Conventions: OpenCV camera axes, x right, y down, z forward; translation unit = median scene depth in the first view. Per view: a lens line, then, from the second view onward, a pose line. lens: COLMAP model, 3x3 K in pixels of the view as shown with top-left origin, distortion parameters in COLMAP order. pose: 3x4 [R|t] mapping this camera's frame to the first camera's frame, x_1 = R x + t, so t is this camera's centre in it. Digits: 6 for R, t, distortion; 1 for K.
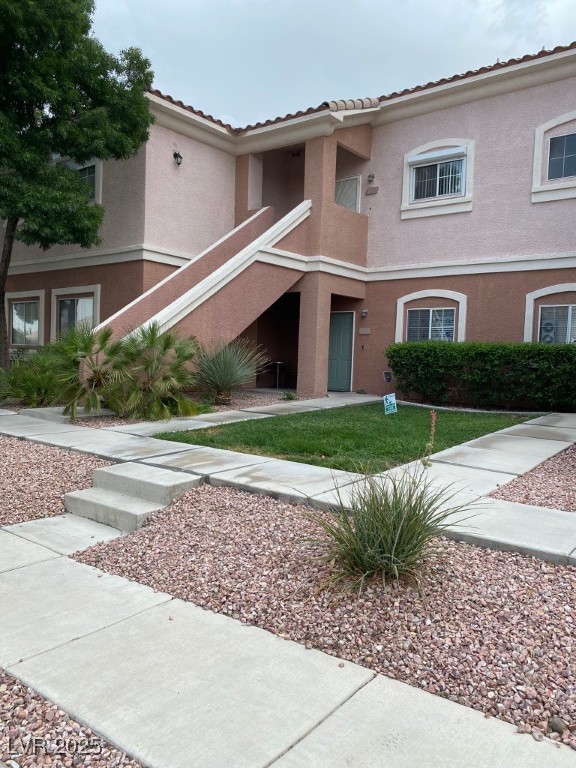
lens RADIAL K [[575.9, 0, 287.2], [0, 575.9, 384.9], [0, 0, 1]] dist [-0.006072, 0.003658]
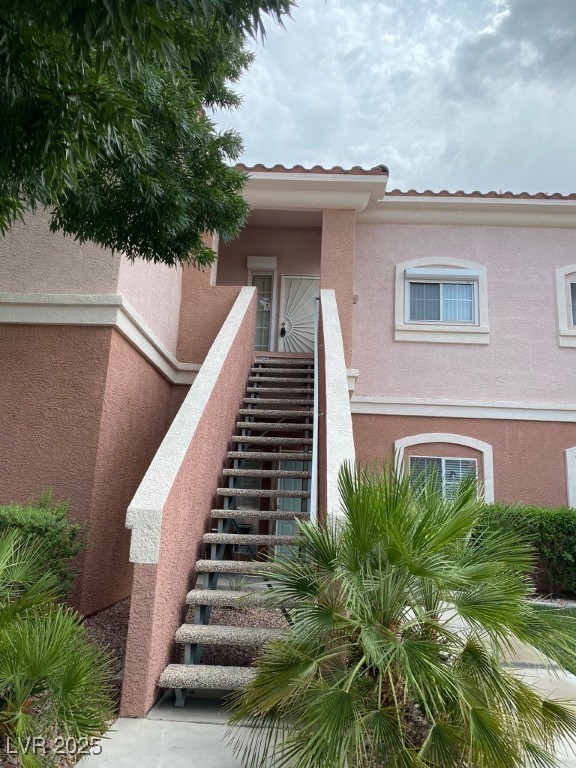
lens RADIAL K [[575.9, 0, 288.3], [0, 575.9, 383.3], [0, 0, 1]] dist [-0.006072, 0.003658]
pose [[0.816658, 0.129165, 0.562482, -0.374462], [0.005401, 0.972880, -0.231248, -0.054725], [-0.577097, 0.191889, 0.793812, 0.508521]]
